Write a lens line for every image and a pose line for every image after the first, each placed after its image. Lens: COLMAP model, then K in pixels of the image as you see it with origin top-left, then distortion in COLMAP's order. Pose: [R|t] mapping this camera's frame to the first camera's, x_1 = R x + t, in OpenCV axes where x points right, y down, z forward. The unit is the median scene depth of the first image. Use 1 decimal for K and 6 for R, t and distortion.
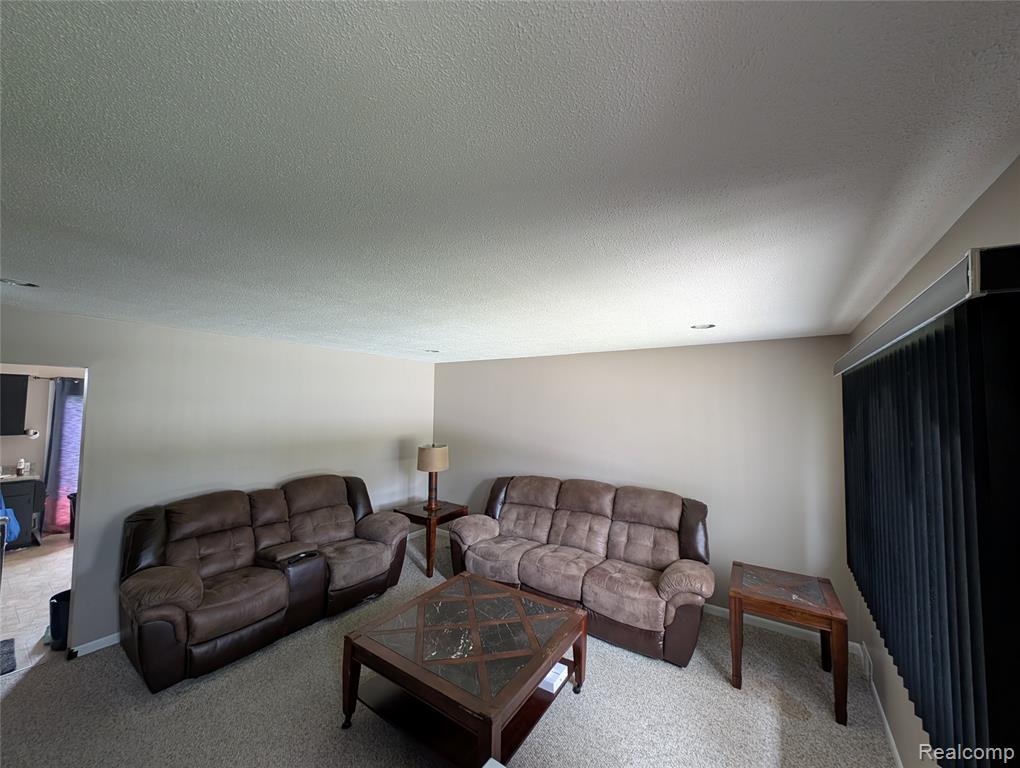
lens RADIAL K [[366.0, 0, 510.6], [0, 366.0, 387.8], [0, 0, 1]] dist [-0.014278, 0.000296]
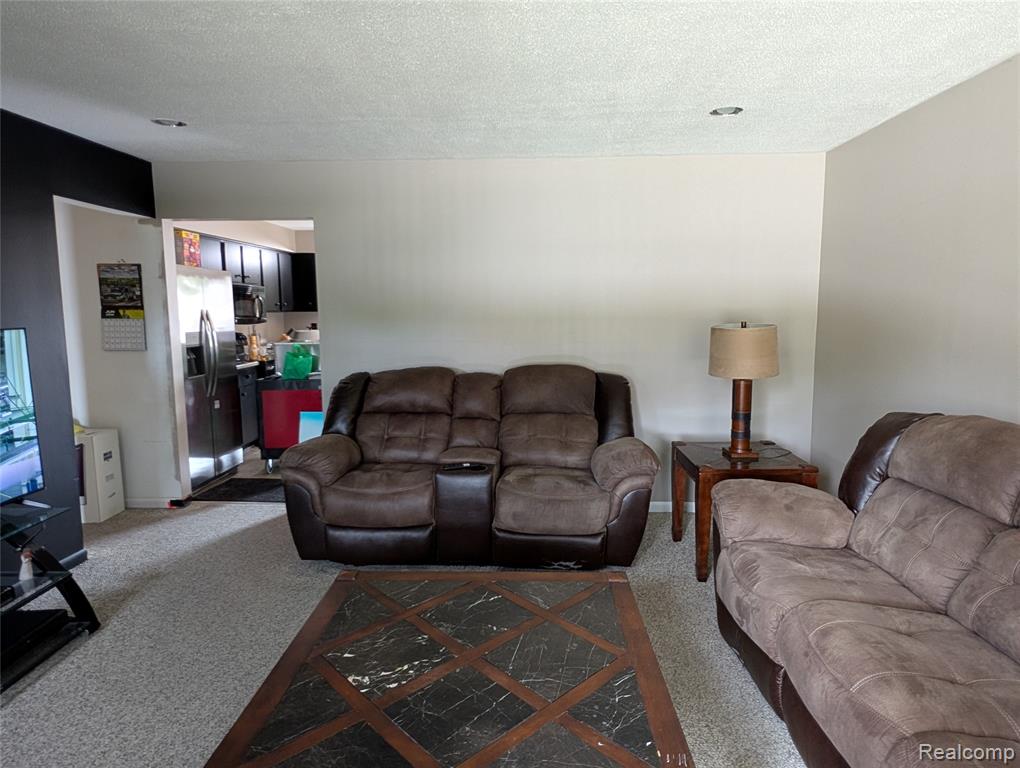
lens RADIAL K [[591.2, 0, 511.8], [0, 591.2, 386.6], [0, 0, 1]] dist [0.003594, -0.000516]
pose [[0.557929, 0.109765, -0.822598, 0.317007], [0.051252, 0.984765, 0.166166, 0.122704], [0.828304, -0.134868, 0.543804, 0.432123]]
